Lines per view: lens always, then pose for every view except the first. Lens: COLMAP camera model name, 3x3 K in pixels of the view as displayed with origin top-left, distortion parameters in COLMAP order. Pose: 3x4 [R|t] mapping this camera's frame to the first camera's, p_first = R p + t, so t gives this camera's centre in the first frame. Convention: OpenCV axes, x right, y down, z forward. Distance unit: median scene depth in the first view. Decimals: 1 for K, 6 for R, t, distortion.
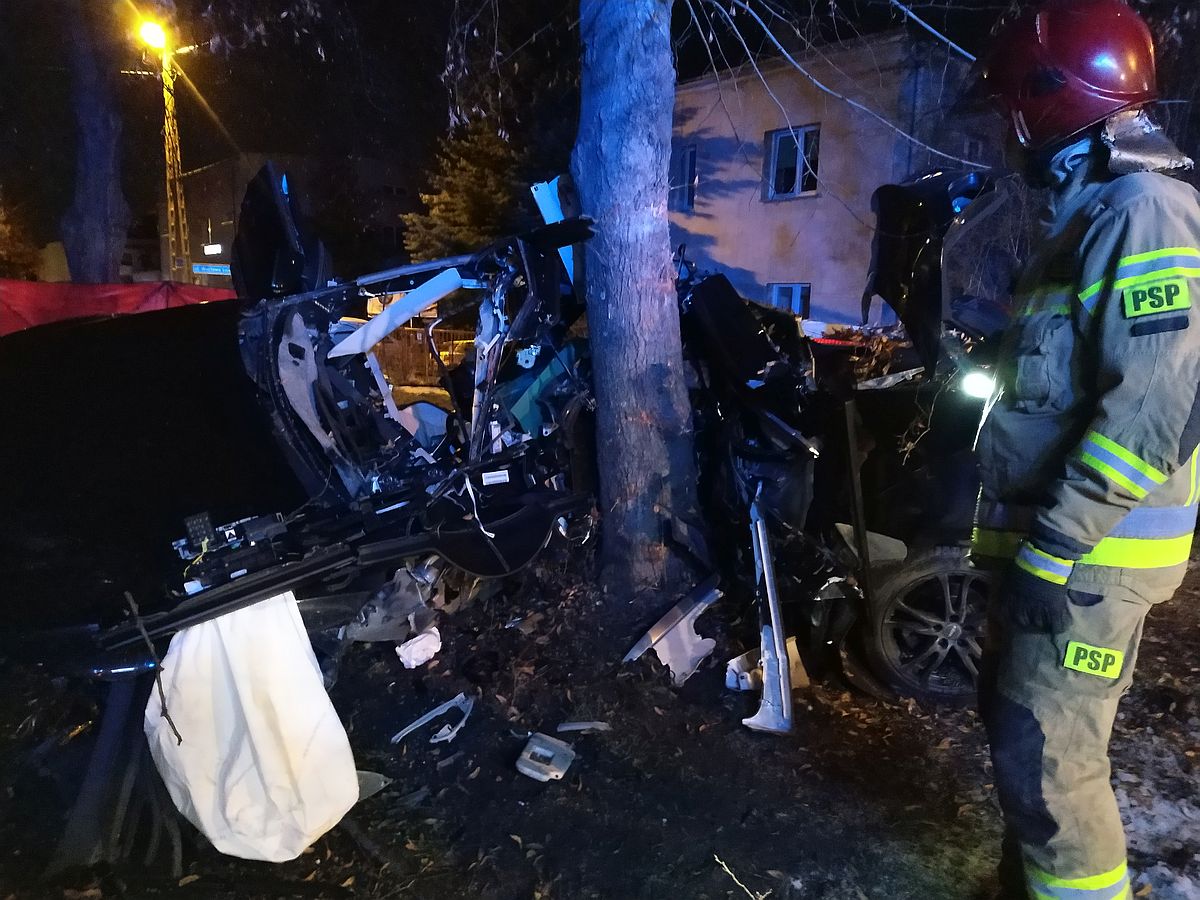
lens RADIAL K [[858.9, 0, 595.1], [0, 858.9, 432.9], [0, 0, 1]] dist [-0.000020, -0.008116]
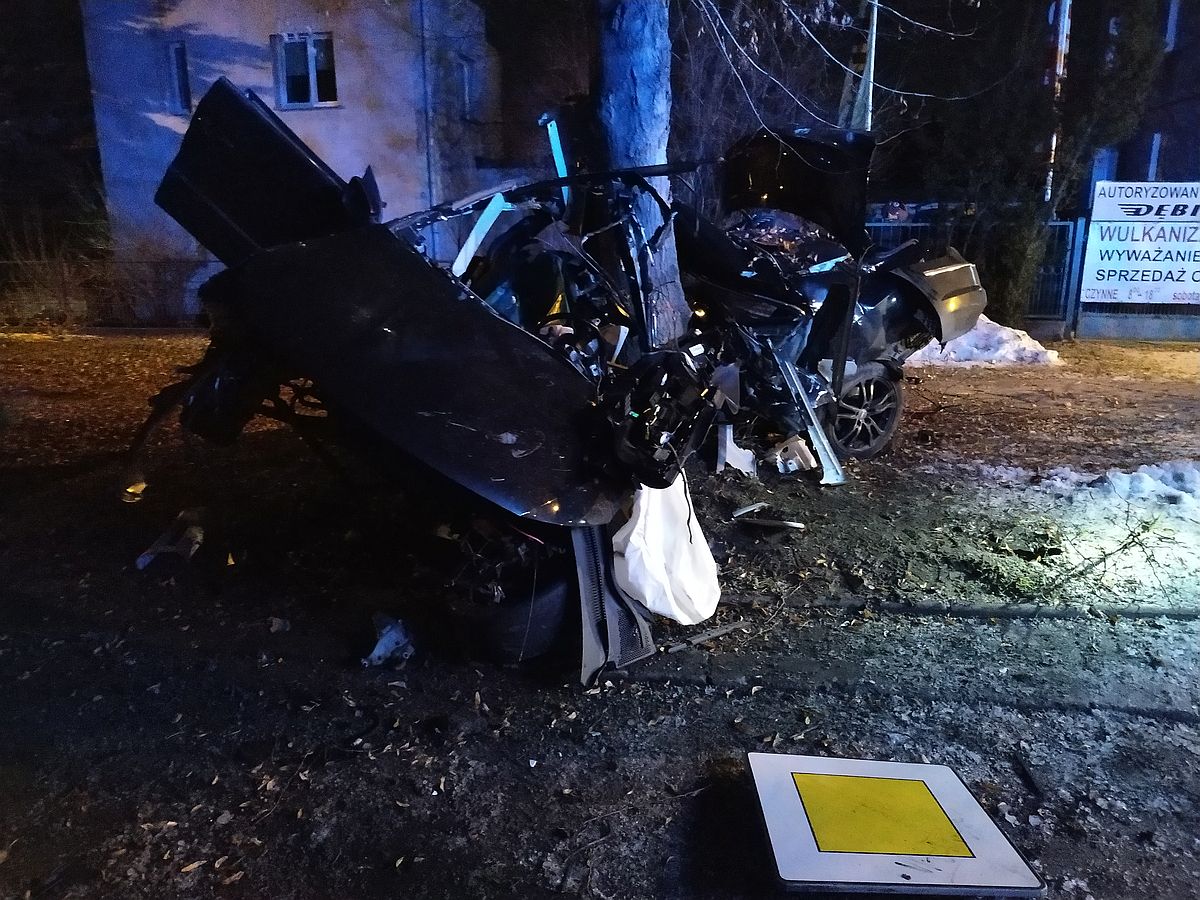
lens RADIAL K [[851.1, 0, 590.0], [0, 851.1, 423.9], [0, 0, 1]] dist [0.028545, -0.038919]
pose [[0.798541, -0.165071, 0.578865, -0.855080], [0.110680, 0.985533, 0.128356, -0.020311], [-0.591678, -0.038429, 0.805258, -0.021311]]
